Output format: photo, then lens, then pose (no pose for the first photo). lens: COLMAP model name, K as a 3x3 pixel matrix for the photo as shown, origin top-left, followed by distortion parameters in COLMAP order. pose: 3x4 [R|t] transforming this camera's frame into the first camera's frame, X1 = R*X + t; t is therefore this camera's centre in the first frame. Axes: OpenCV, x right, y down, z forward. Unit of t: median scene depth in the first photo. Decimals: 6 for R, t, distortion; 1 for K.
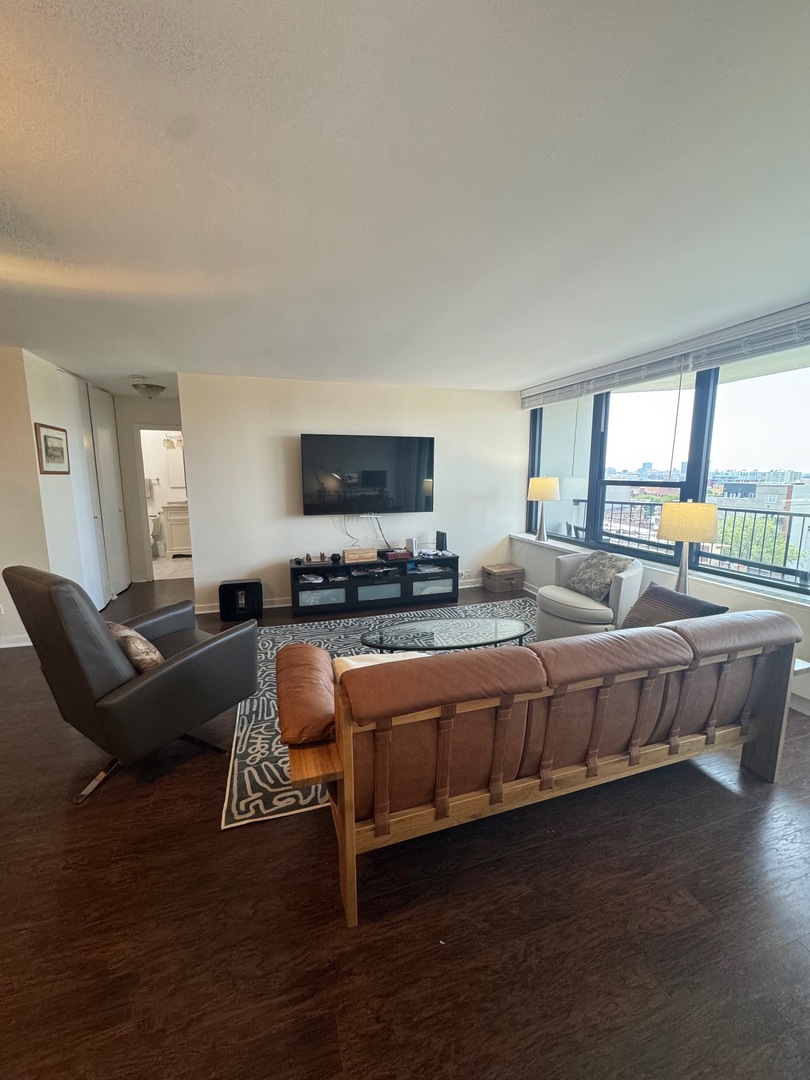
lens RADIAL K [[433.2, 0, 405.0], [0, 433.2, 540.0], [0, 0, 1]] dist [-0.000822, -0.000143]
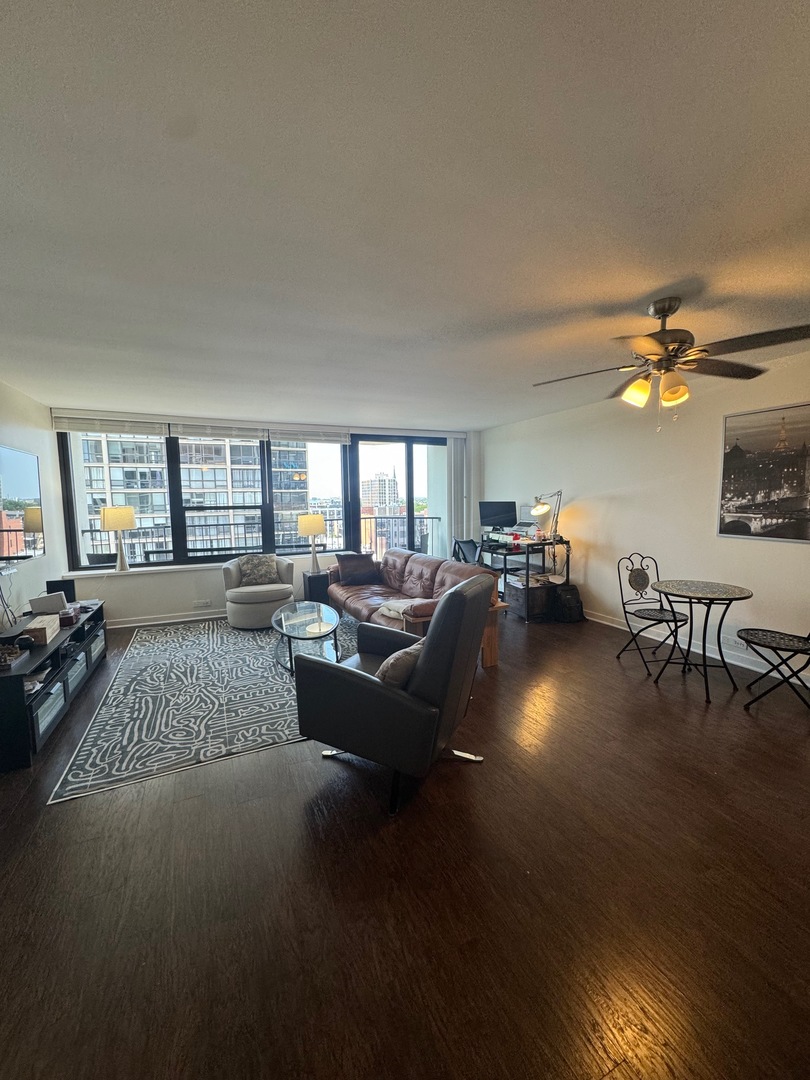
lens RADIAL K [[433.2, 0, 405.0], [0, 433.2, 540.0], [0, 0, 1]] dist [-0.000822, -0.000143]
pose [[-0.107113, -0.101471, 0.989055, -0.799468], [0.171590, 0.977965, 0.118916, -0.084139], [-0.979328, 0.182449, -0.087341, 0.502722]]
